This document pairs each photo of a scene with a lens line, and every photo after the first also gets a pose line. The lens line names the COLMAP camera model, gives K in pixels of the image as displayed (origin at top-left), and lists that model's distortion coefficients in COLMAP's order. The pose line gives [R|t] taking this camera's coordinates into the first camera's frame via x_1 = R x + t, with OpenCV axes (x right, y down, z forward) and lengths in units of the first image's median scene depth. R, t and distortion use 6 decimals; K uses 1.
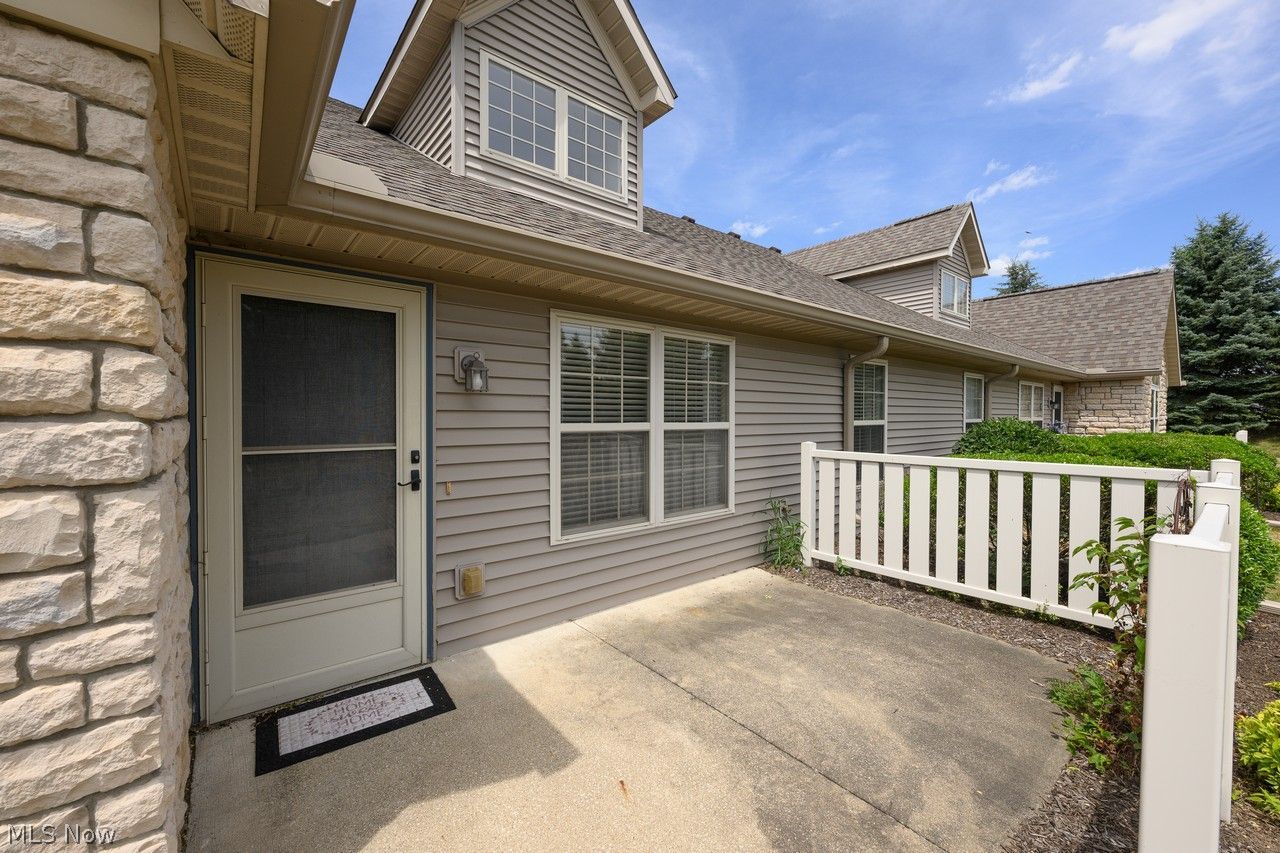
lens RADIAL K [[503.7, 0, 631.7], [0, 503.7, 425.7], [0, 0, 1]] dist [-0.001428, -0.000077]
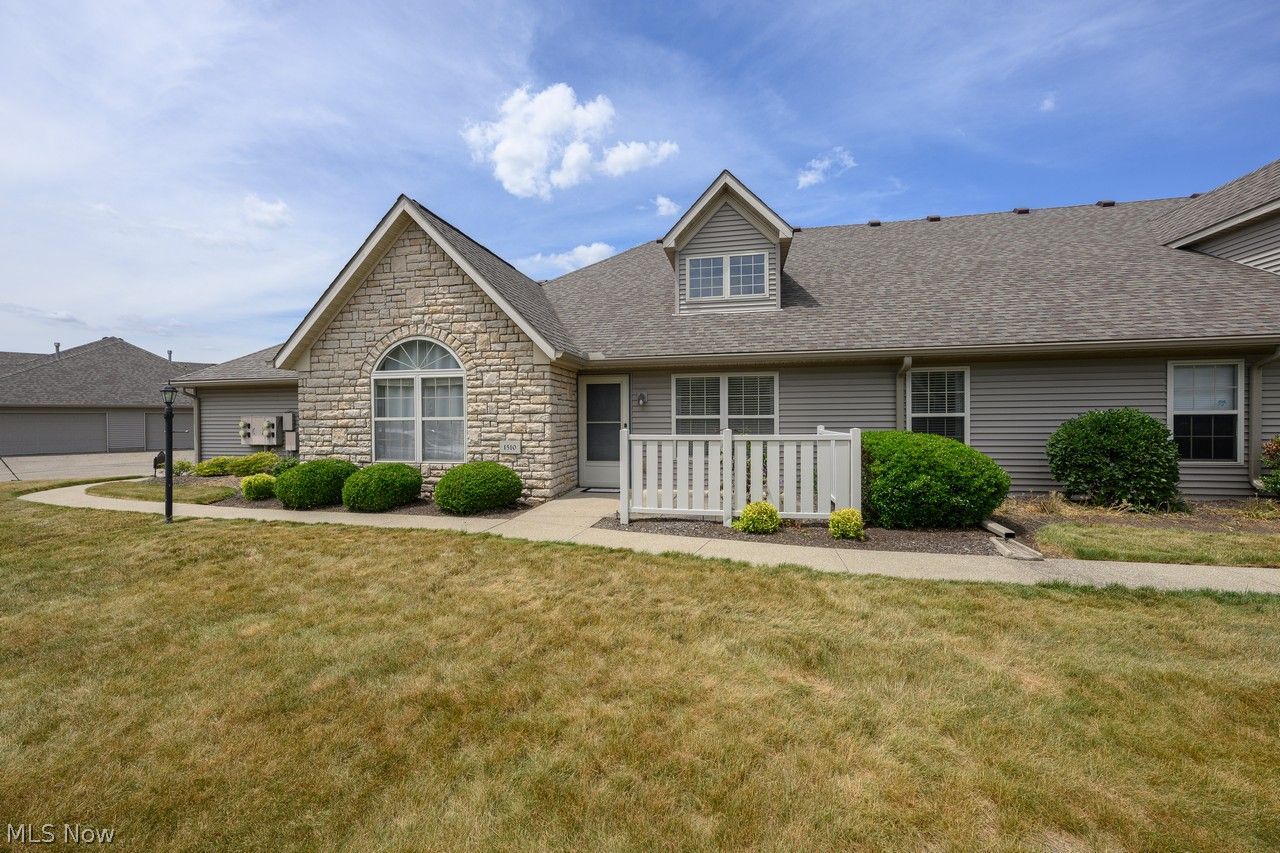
lens RADIAL K [[503.7, 0, 634.7], [0, 503.7, 423.0], [0, 0, 1]] dist [-0.001428, -0.000077]
pose [[0.629460, 0.000758, -0.777032, 1.858180], [-0.006356, 0.999971, -0.004172, 0.049997], [0.777007, 0.007565, 0.629447, -0.891848]]
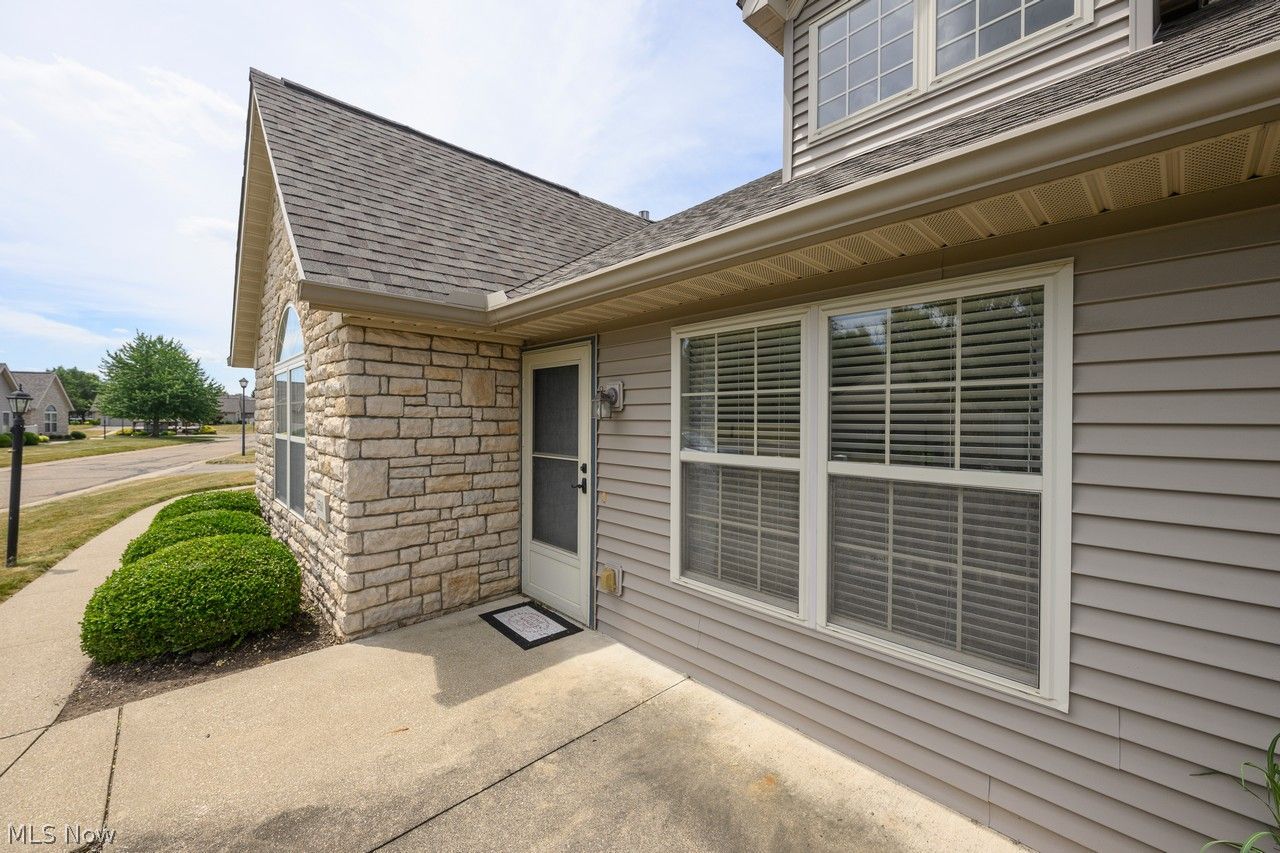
lens RADIAL K [[503.7, 0, 634.6], [0, 503.7, 420.6], [0, 0, 1]] dist [-0.001428, -0.000077]
pose [[0.066490, 0.003739, -0.997780, 0.770728], [-0.023334, 0.999725, 0.002191, -0.059245], [0.997514, 0.023137, 0.066559, 0.872955]]
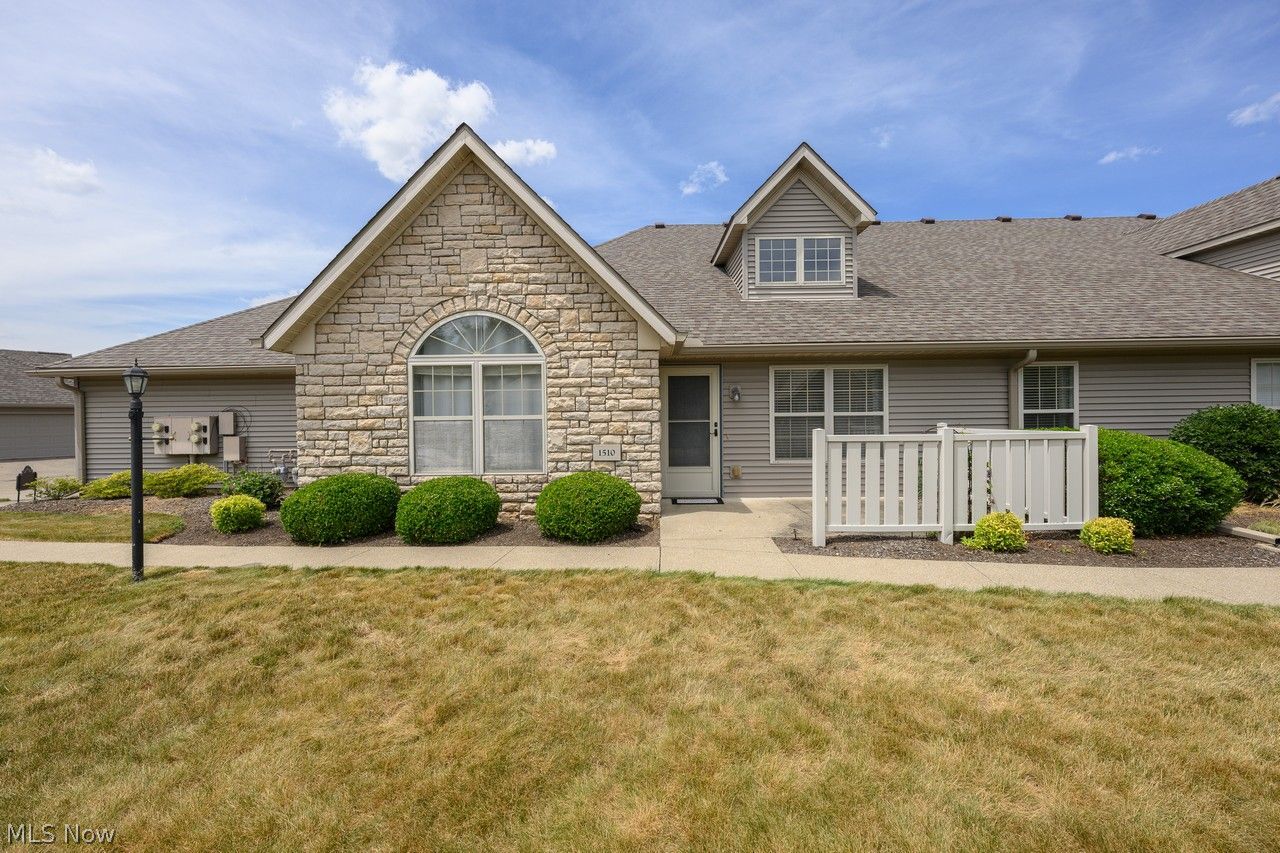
lens RADIAL K [[503.7, 0, 634.7], [0, 503.7, 420.9], [0, 0, 1]] dist [-0.001428, -0.000077]
pose [[0.766580, -0.006654, -0.642115, 0.894002], [0.001230, 0.999960, -0.008894, 0.055329], [0.642148, 0.006028, 0.766557, -1.266124]]
